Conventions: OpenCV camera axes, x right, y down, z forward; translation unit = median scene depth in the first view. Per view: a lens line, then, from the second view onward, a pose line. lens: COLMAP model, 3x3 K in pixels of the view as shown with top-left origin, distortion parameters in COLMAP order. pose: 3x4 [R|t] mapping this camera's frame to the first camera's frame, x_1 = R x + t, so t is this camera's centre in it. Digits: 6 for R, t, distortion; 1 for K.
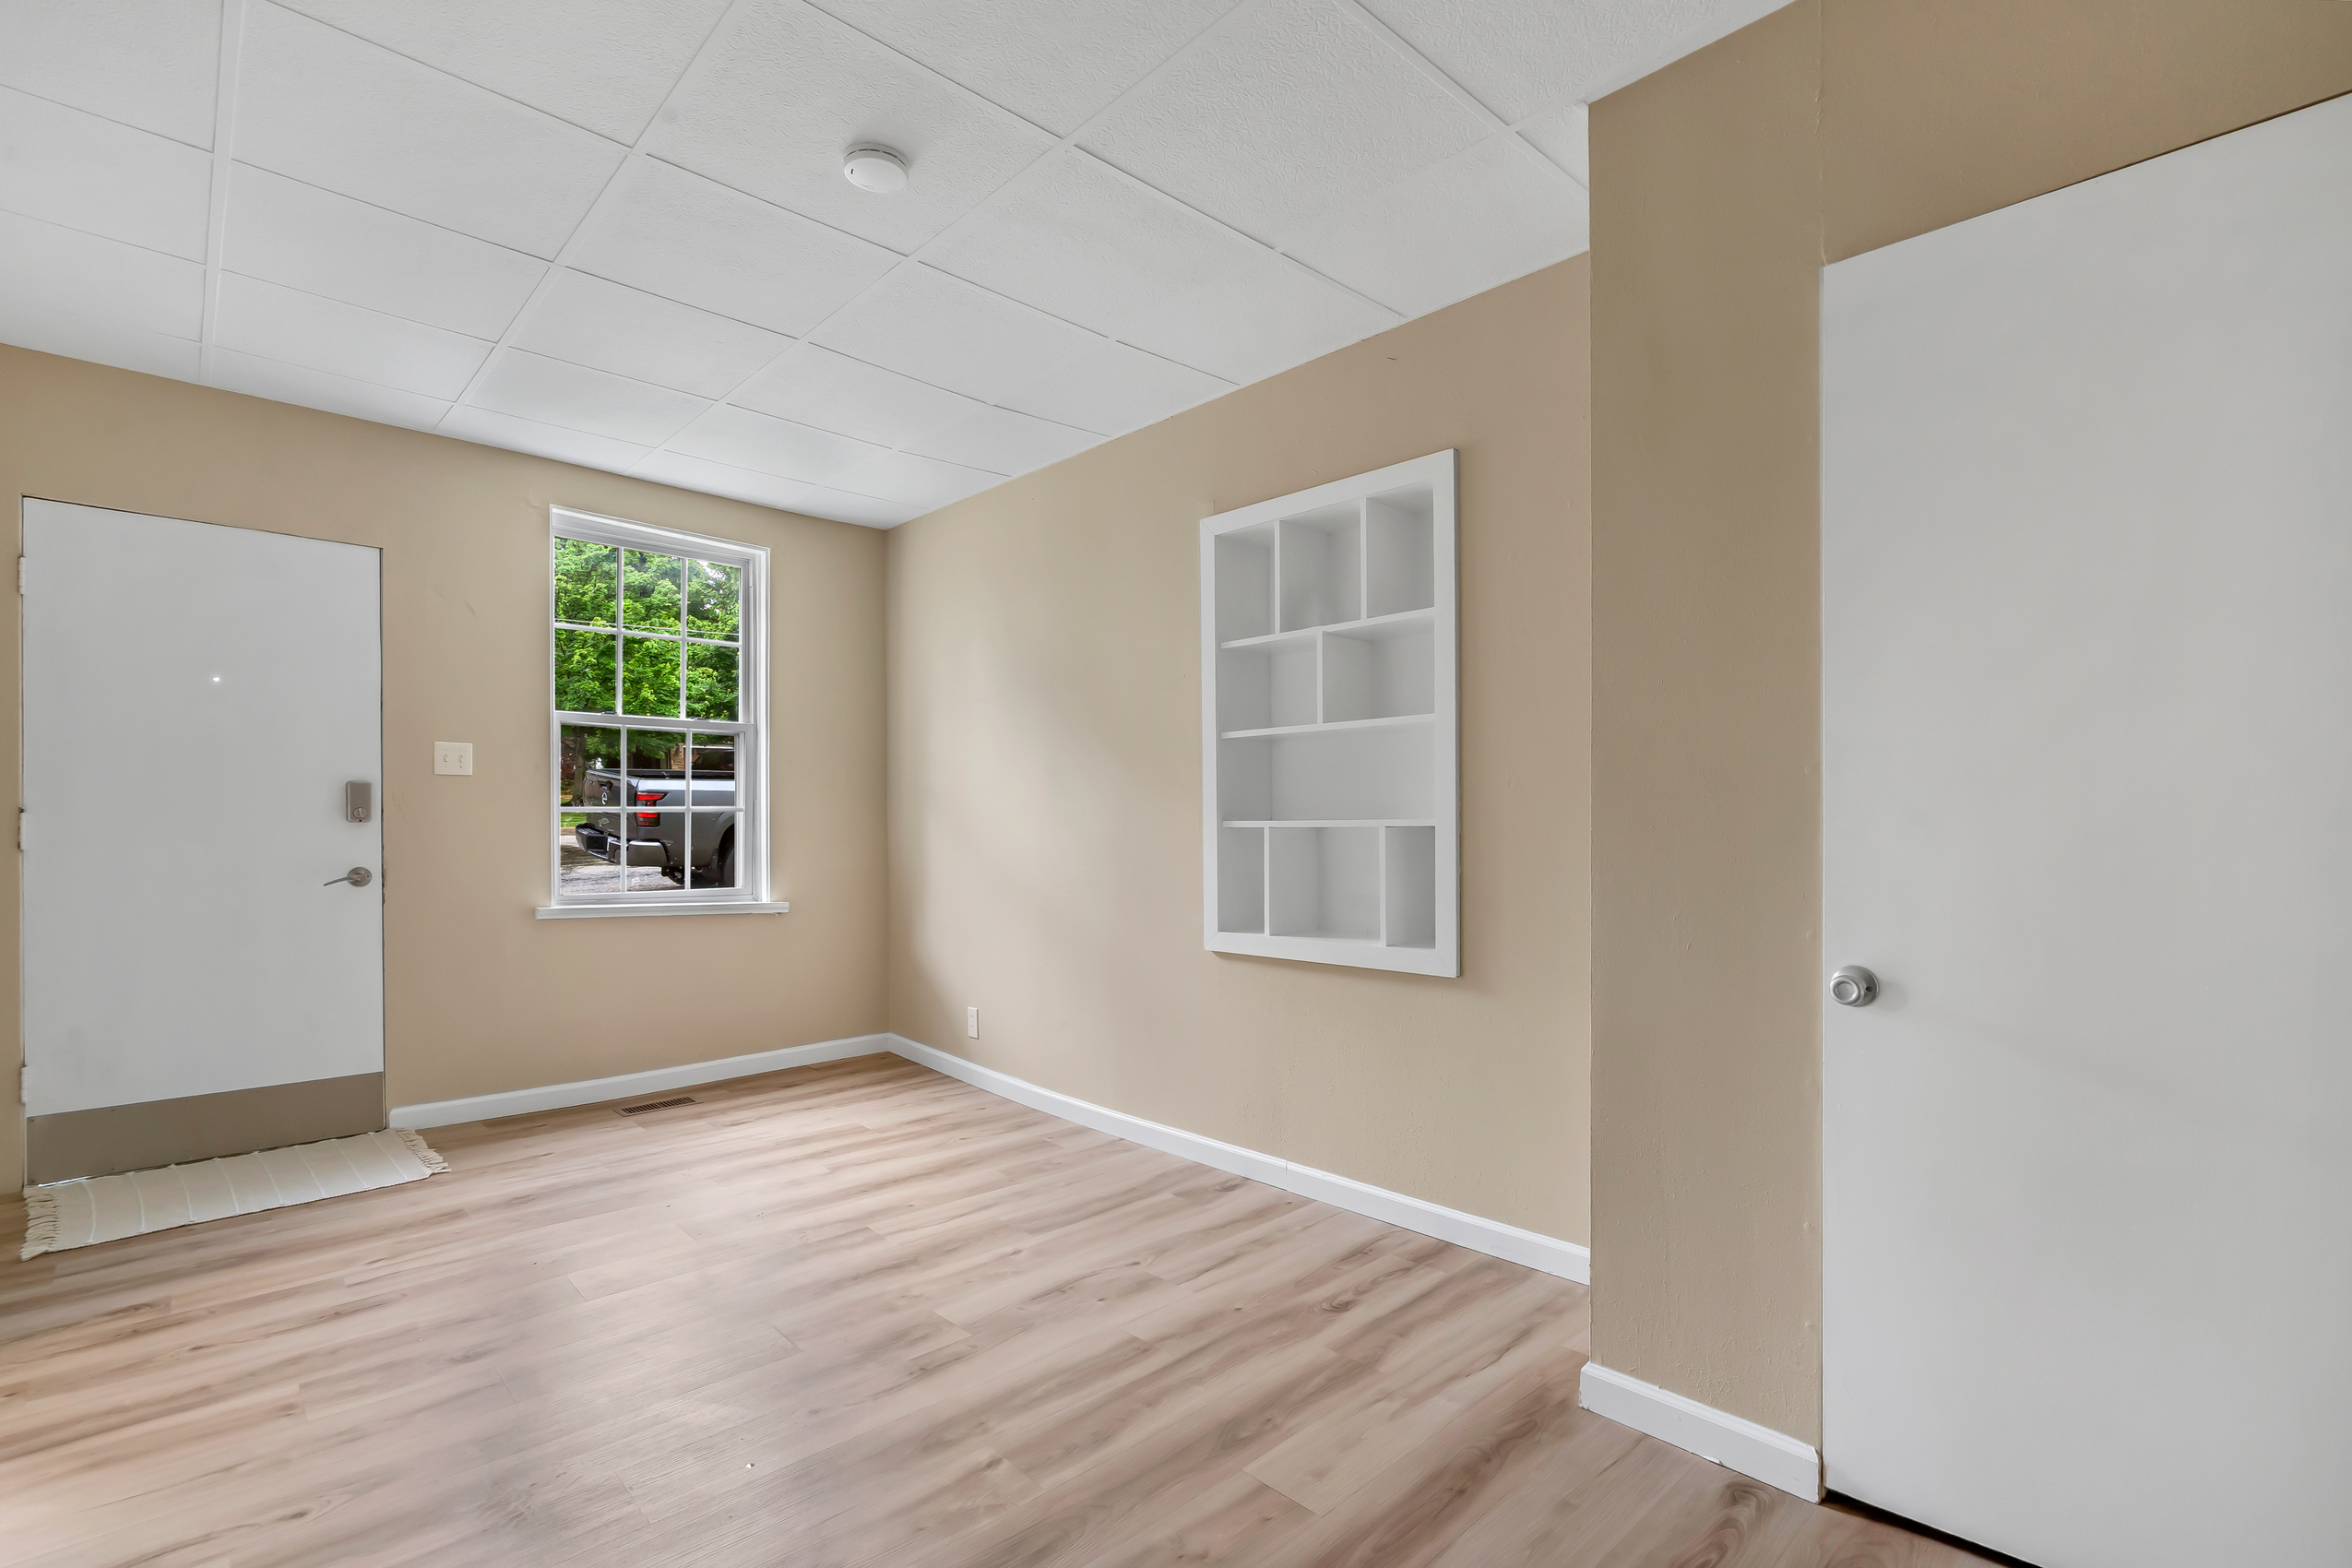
lens RADIAL K [[1075.6, 0, 1183.0], [0, 1075.6, 836.2], [0, 0, 1]] dist [-0.001951, 0.001203]
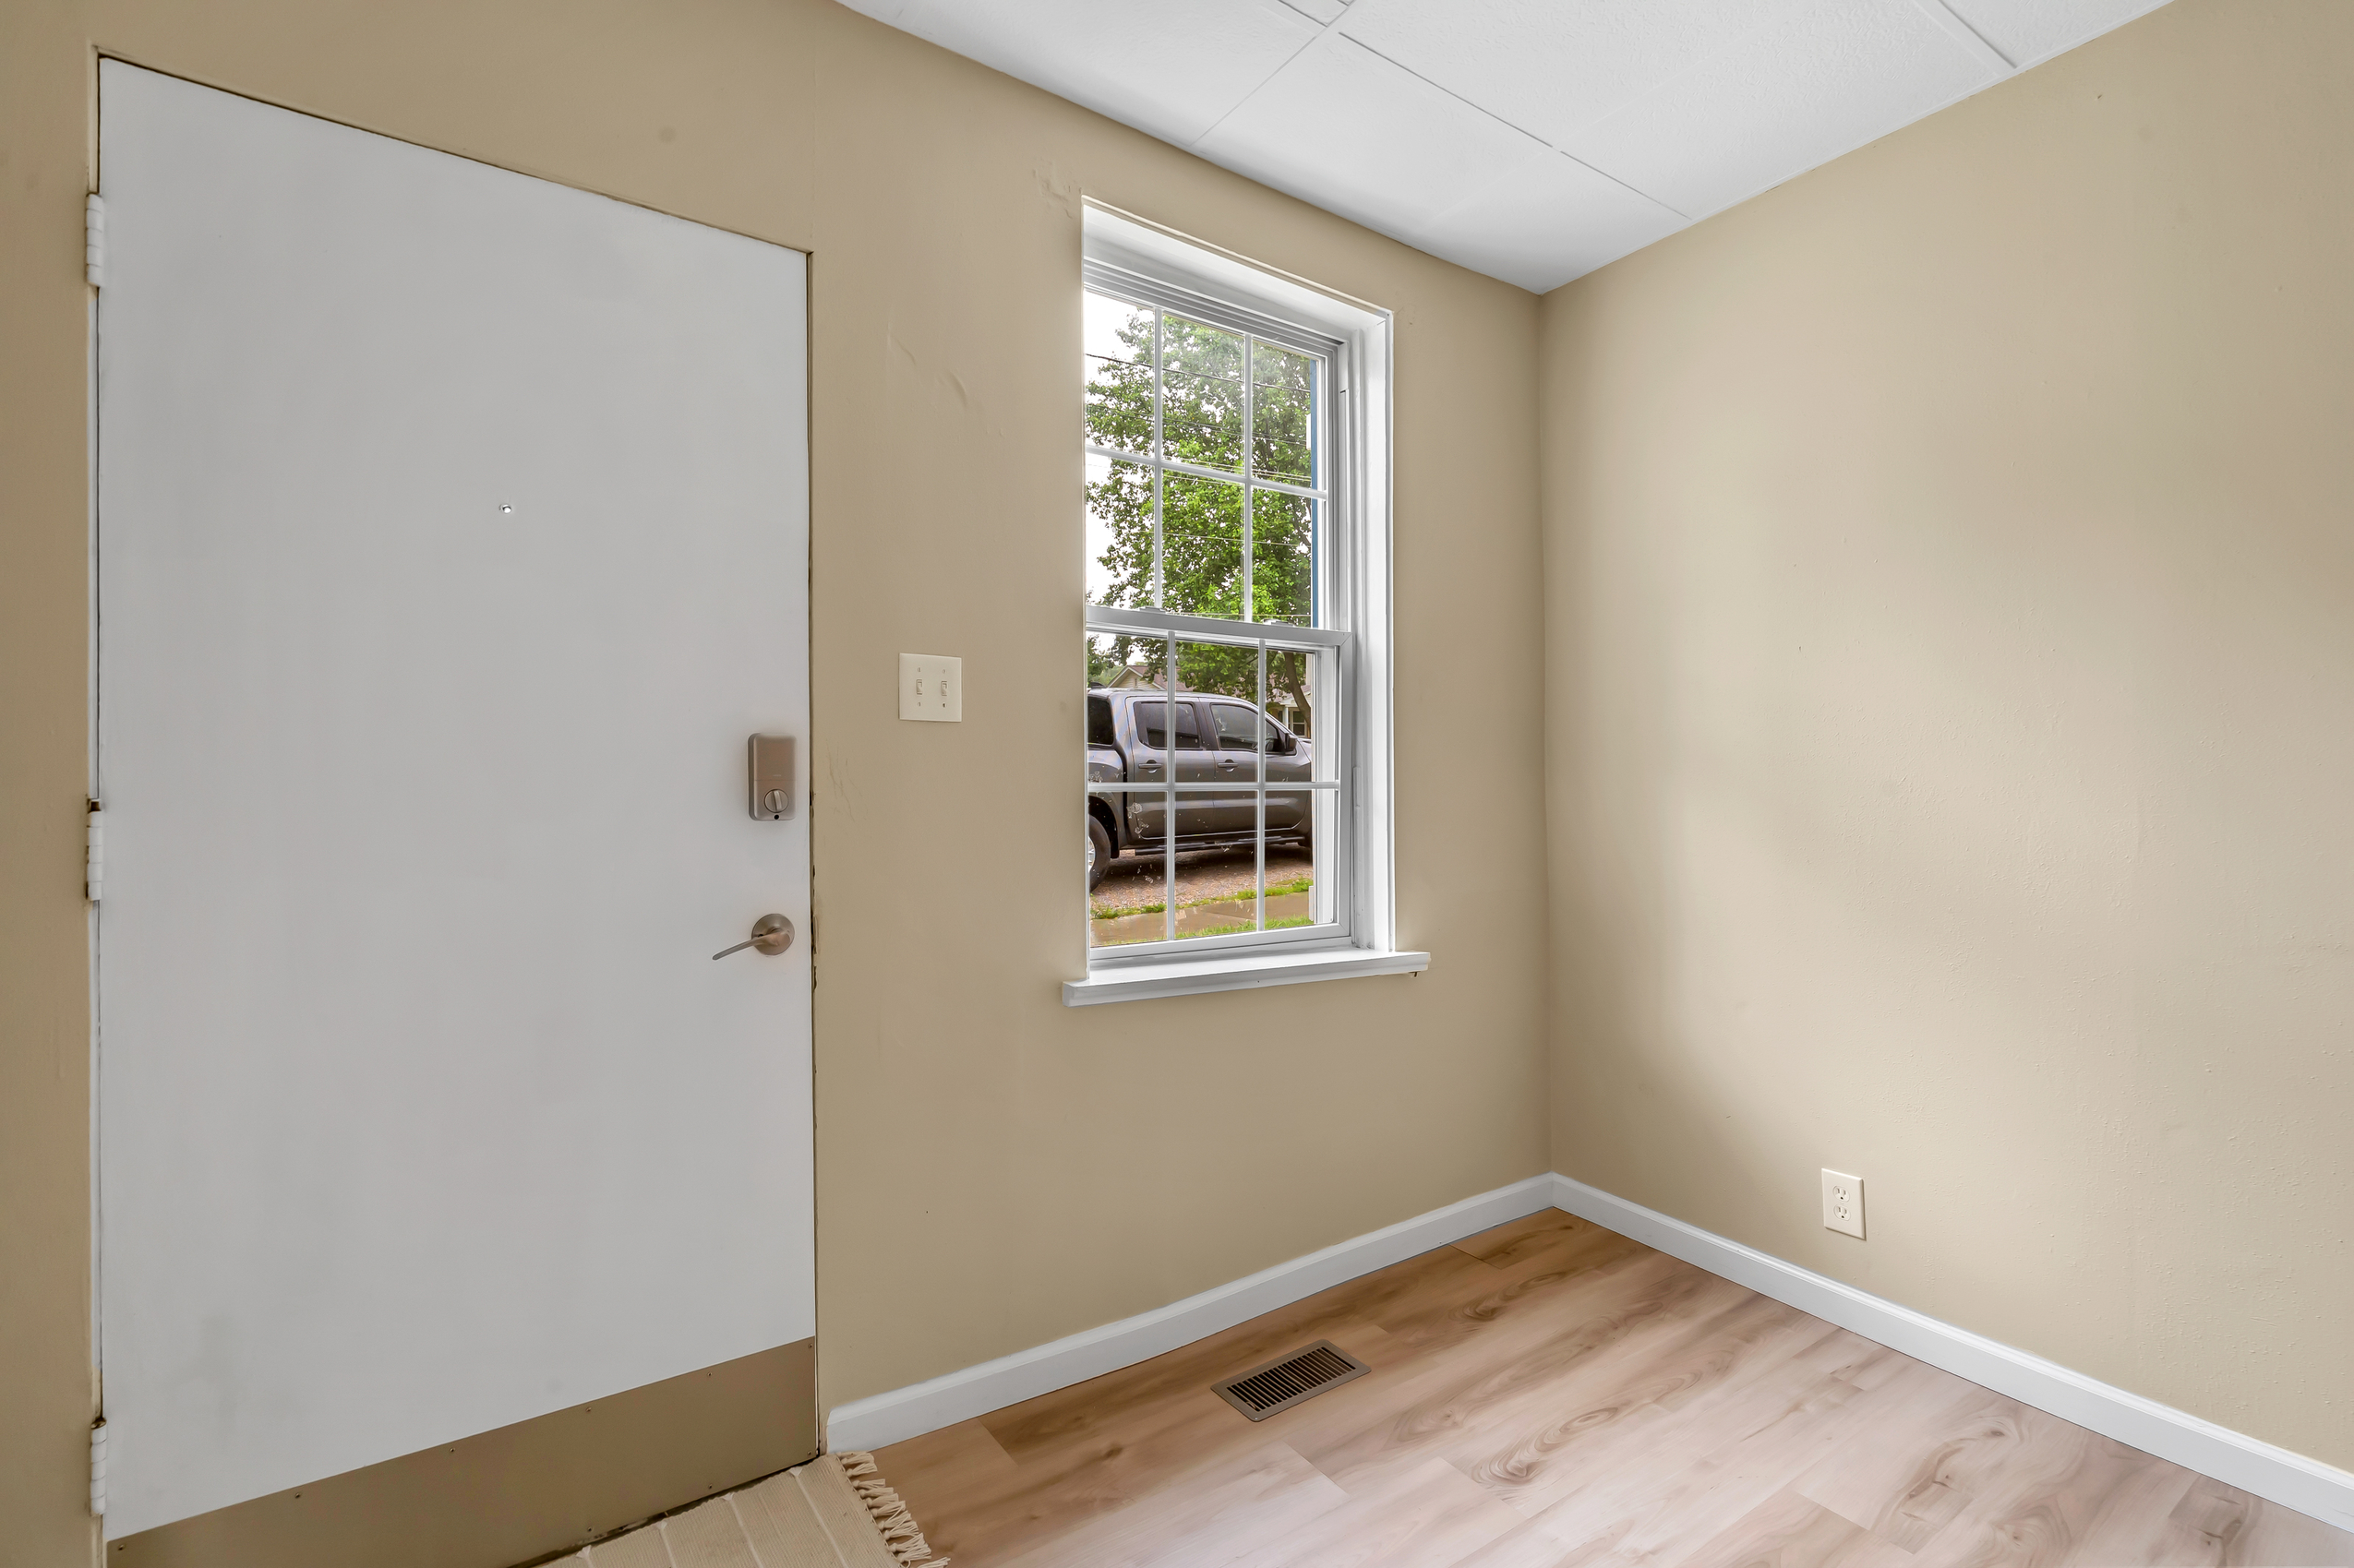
lens RADIAL K [[1076.4, 0, 1199.6], [0, 1076.4, 797.4], [0, 0, 1]] dist [-0.001951, 0.001203]
pose [[0.989800, -0.004988, -0.142377, -0.517792], [0.004423, 0.999981, -0.004282, -0.020465], [0.142396, 0.003608, 0.989803, 0.561793]]
